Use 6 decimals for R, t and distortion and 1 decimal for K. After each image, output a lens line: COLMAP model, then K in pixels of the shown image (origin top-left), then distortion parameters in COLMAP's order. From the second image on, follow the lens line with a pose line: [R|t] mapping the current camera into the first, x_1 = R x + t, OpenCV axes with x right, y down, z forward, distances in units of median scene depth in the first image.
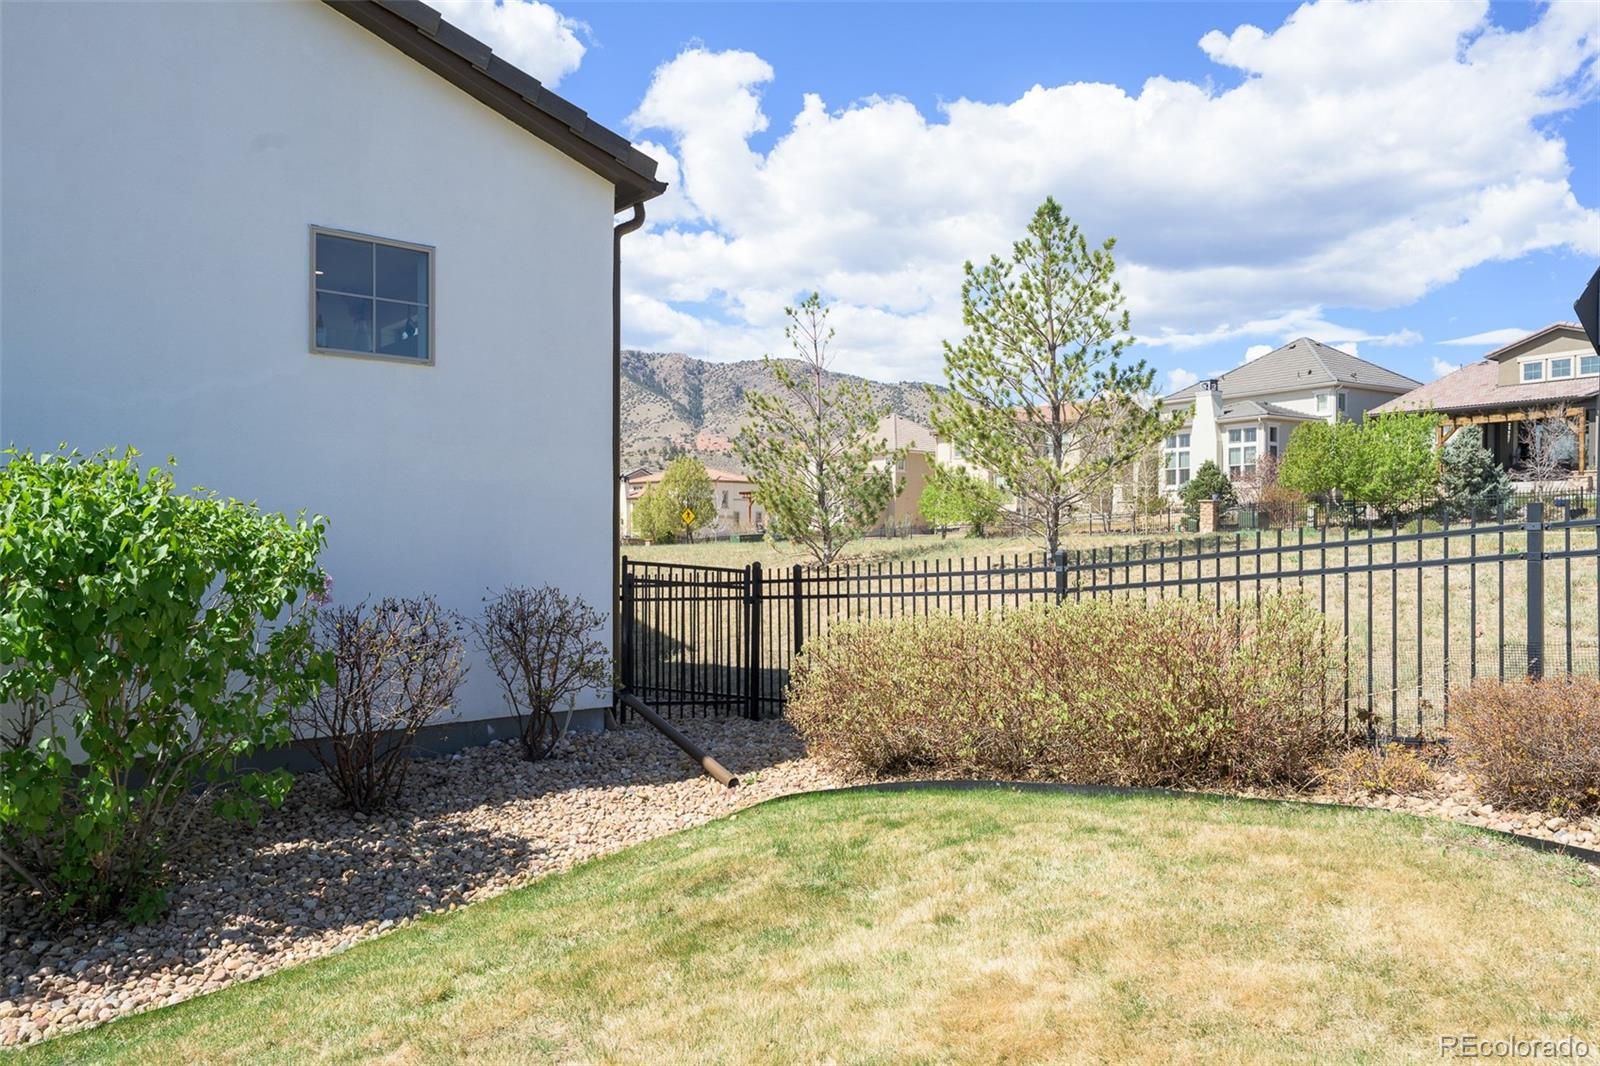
lens RADIAL K [[1077.6, 0, 797.7], [0, 1077.6, 529.5], [0, 0, 1]] dist [-0.003519, -0.000628]
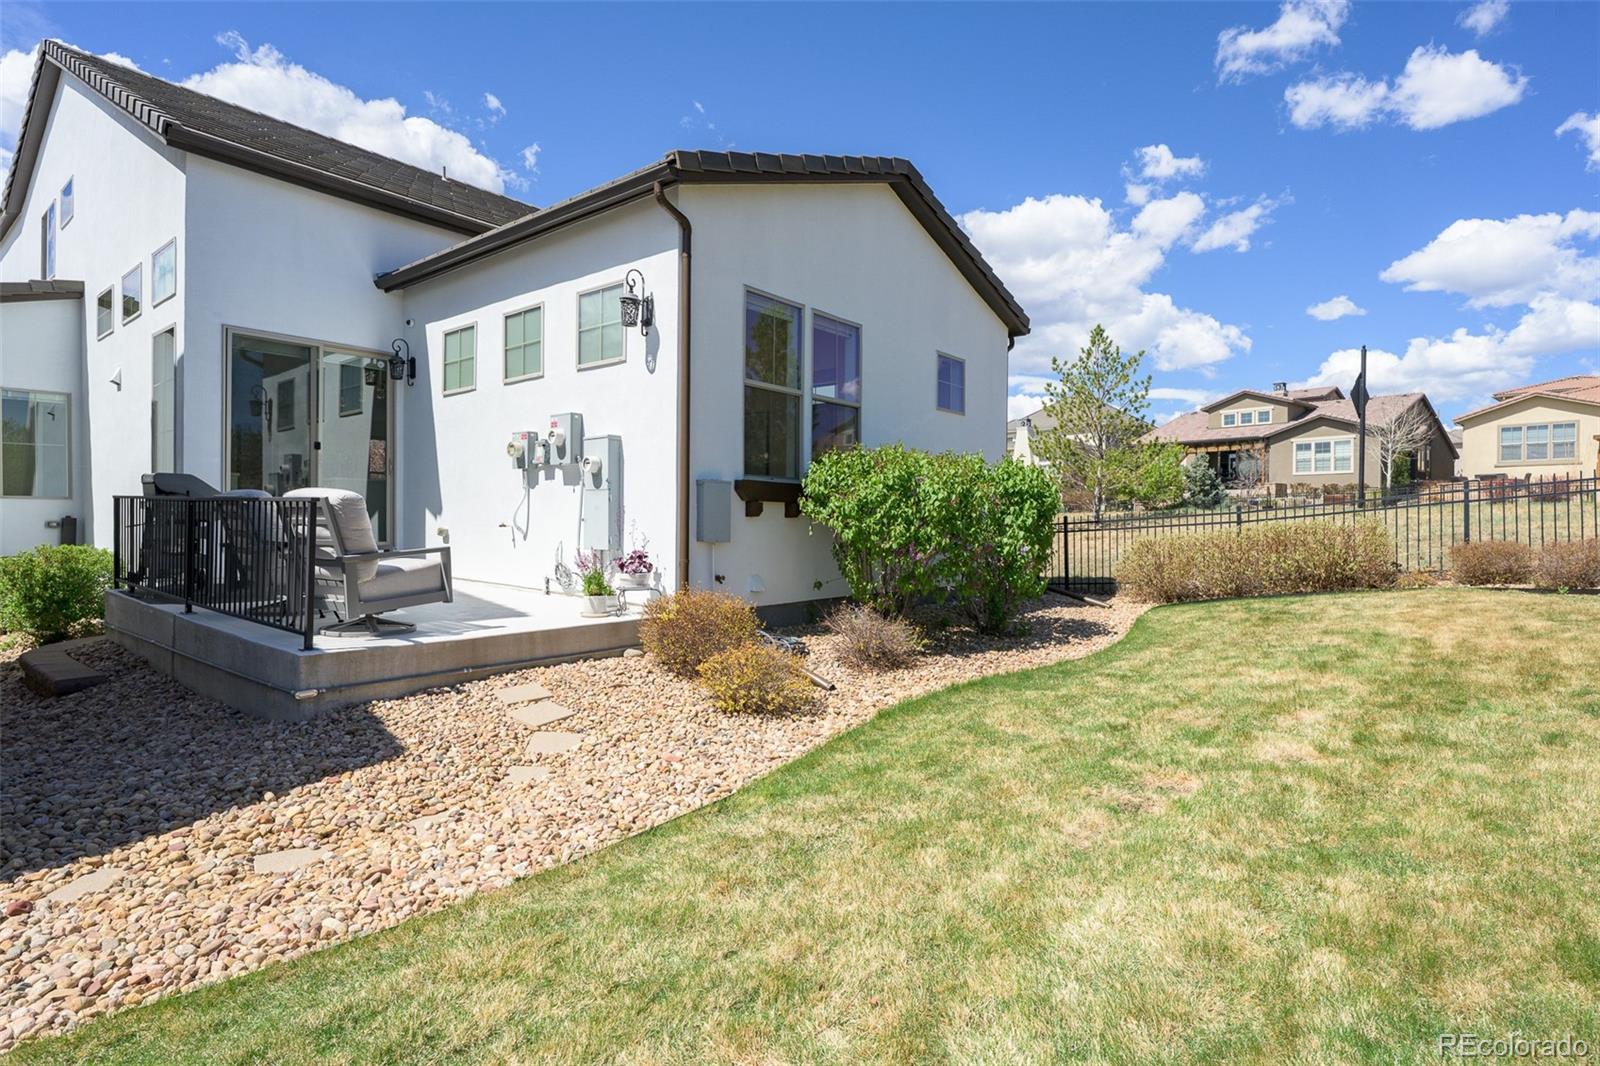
lens RADIAL K [[815.5, 0, 800.0], [0, 815.5, 533.0], [0, 0, 1]] dist [-0.000239, 0.000069]
pose [[0.986495, 0.004536, 0.163730, -0.161923], [-0.006523, 0.999911, 0.011598, 0.011151], [-0.163663, -0.012510, 0.986437, -0.094775]]
